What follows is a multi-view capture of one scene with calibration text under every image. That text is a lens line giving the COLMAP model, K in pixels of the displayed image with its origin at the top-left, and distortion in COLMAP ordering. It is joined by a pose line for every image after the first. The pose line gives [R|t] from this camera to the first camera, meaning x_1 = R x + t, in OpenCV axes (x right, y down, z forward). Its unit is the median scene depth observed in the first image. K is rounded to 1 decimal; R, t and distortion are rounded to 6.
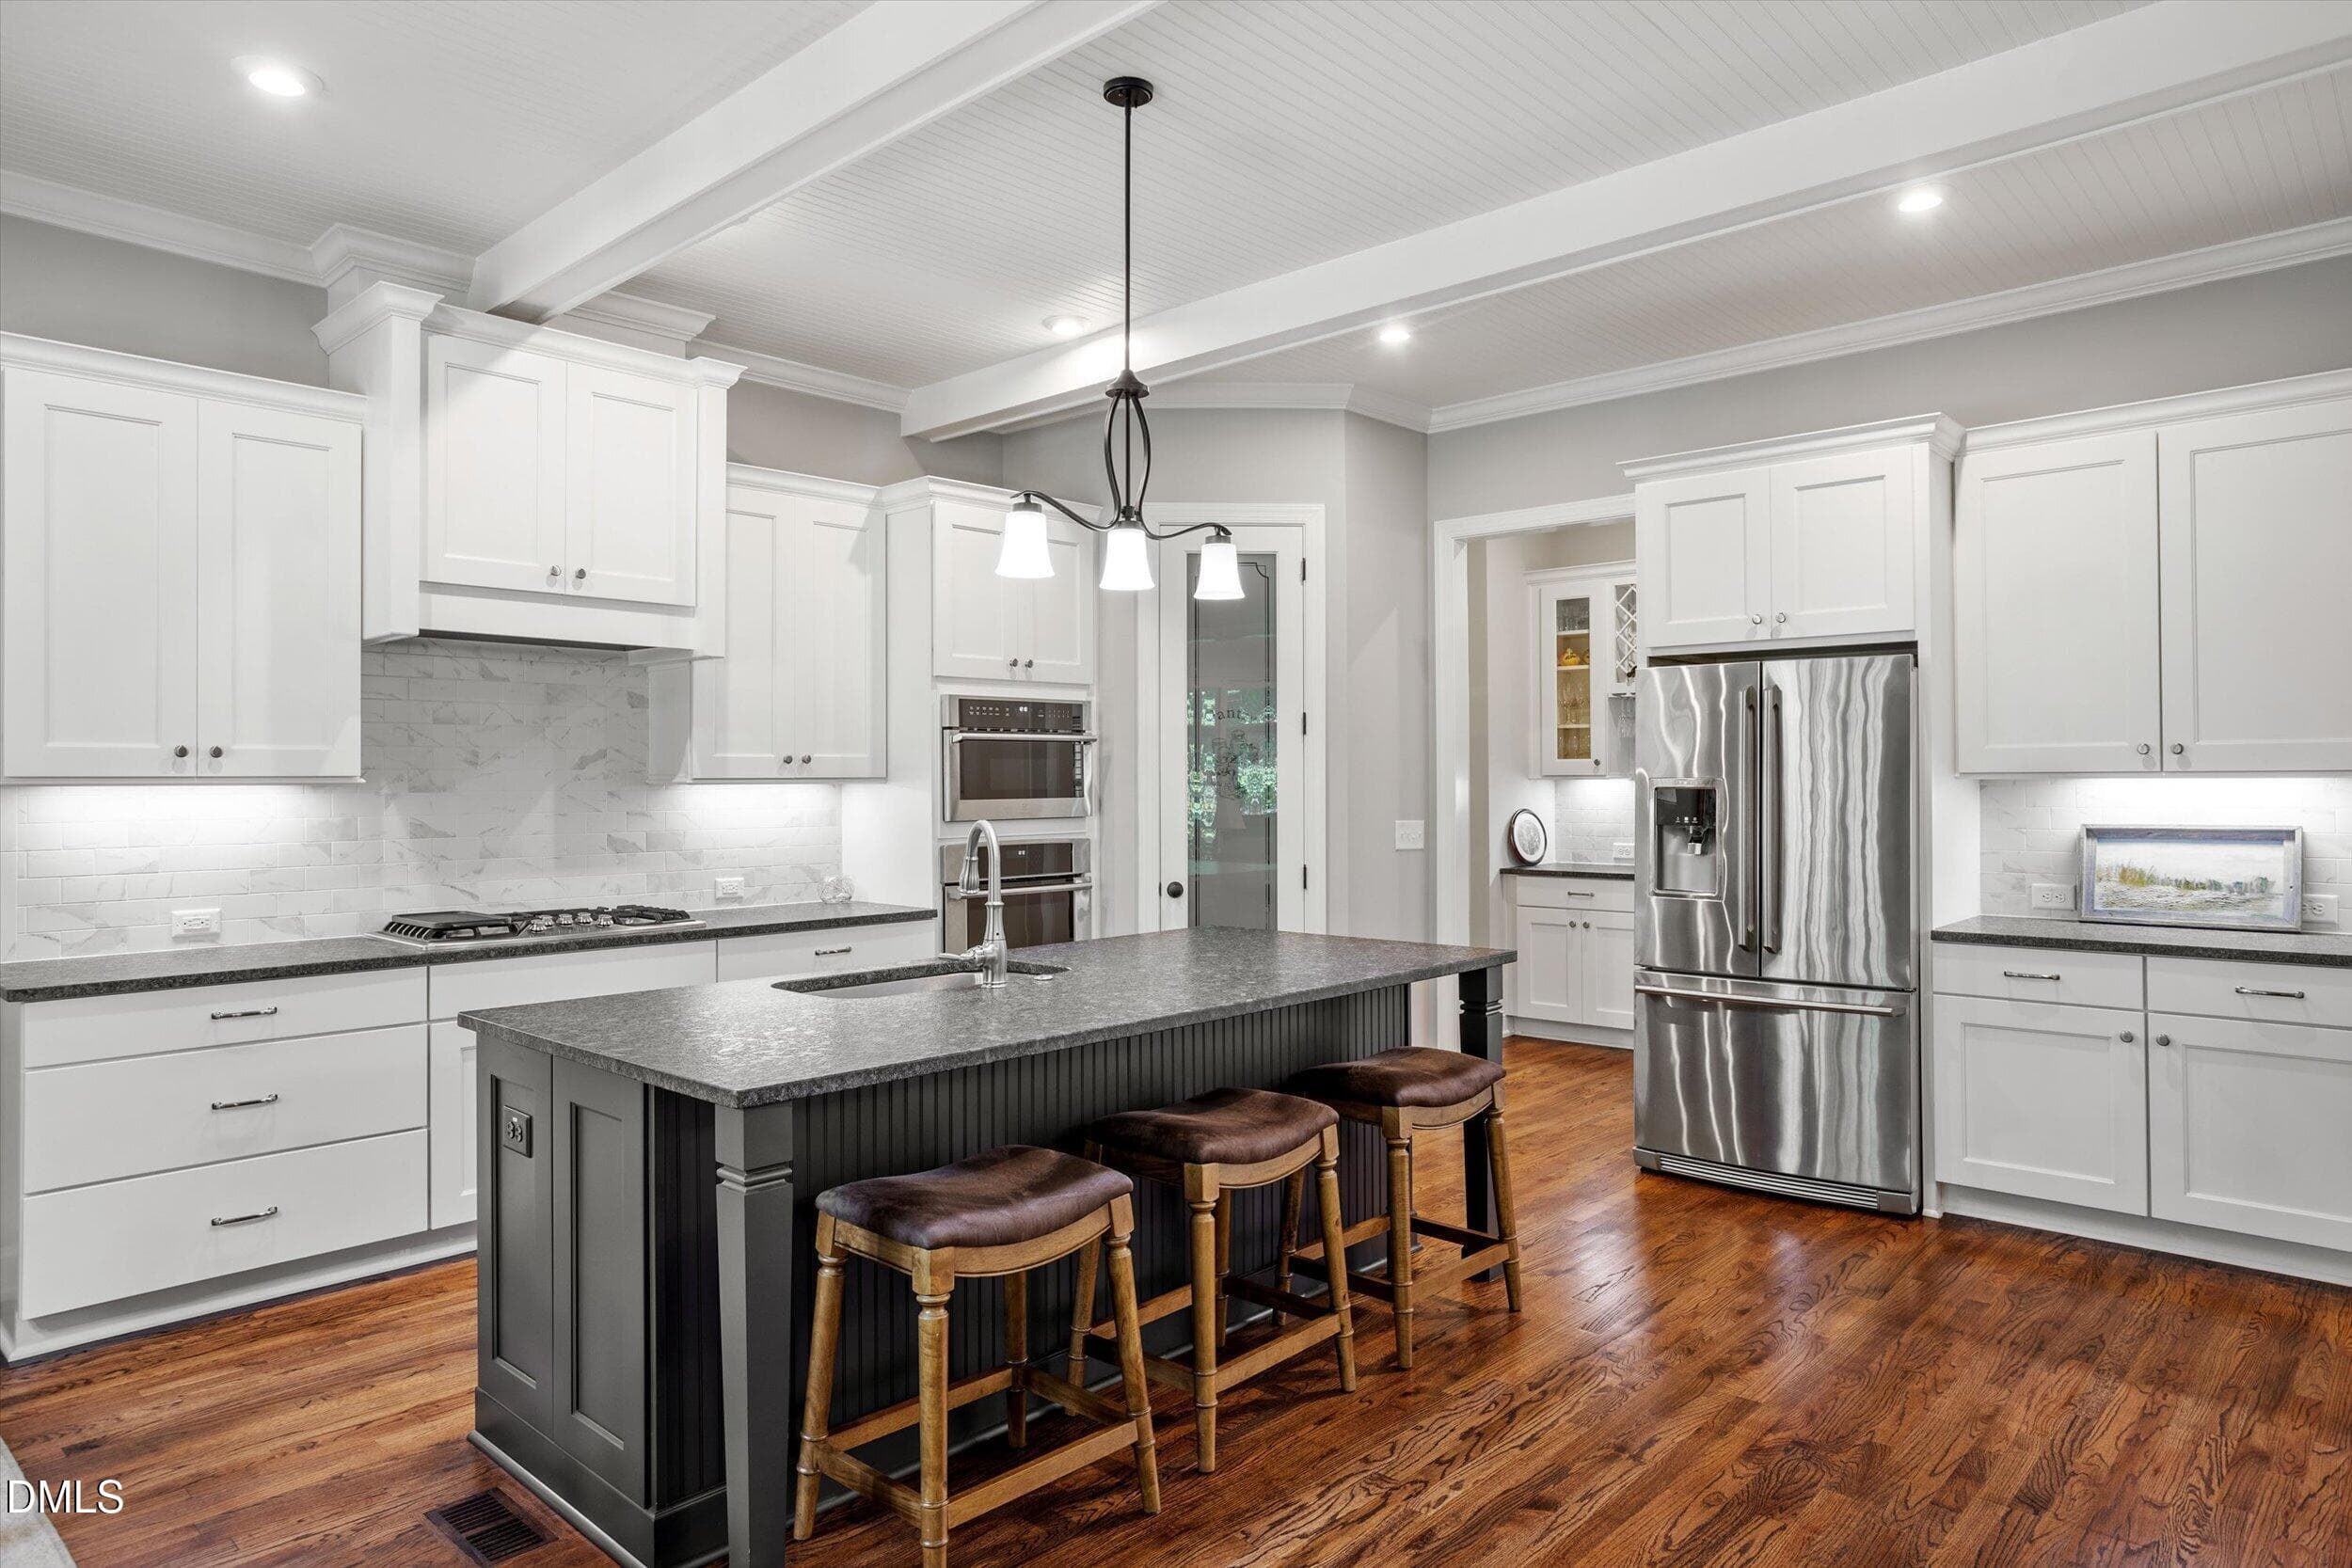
lens RADIAL K [[1433.2, 0, 1169.0], [0, 1433.2, 777.3], [0, 0, 1]] dist [0.005881, 0.006811]
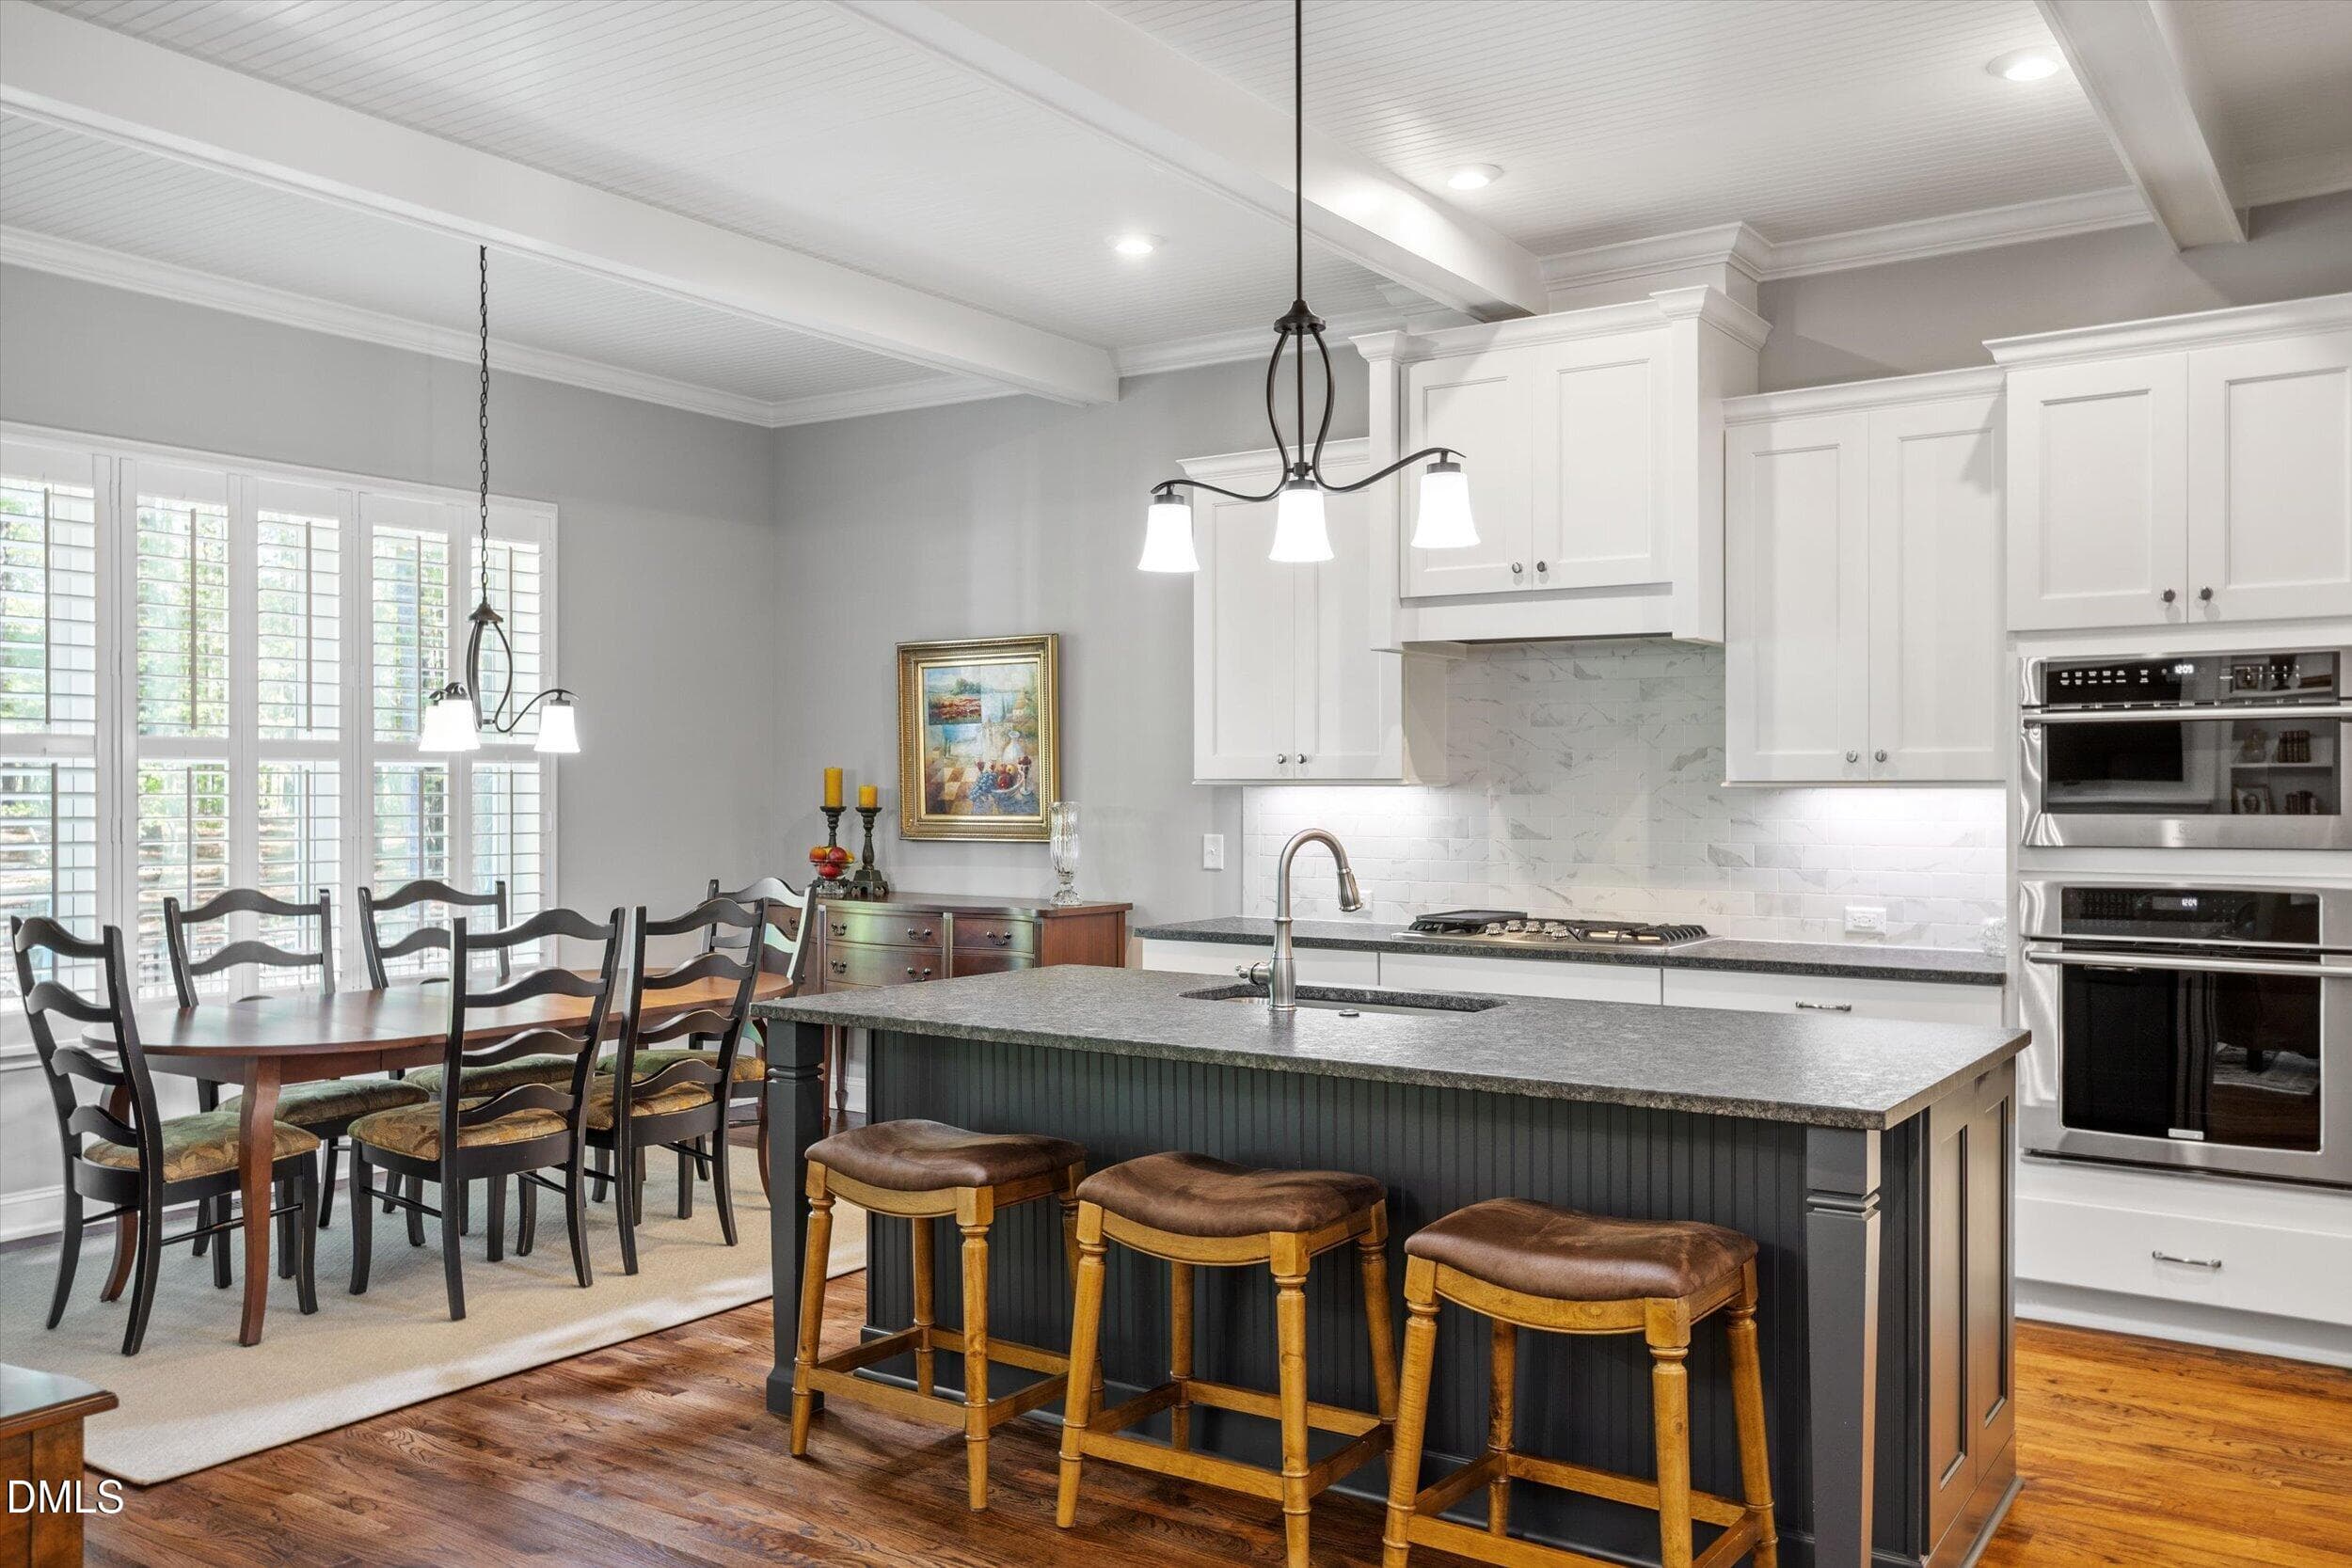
lens RADIAL K [[1905.2, 0, 1174.4], [0, 1905.2, 772.9], [0, 0, 1]] dist [0.016434, 0.010210]
pose [[0.150481, -0.002506, -0.988610, 0.765546], [0.000437, 0.999997, -0.002468, -0.001440], [0.988613, -0.000061, 0.150481, 0.535467]]
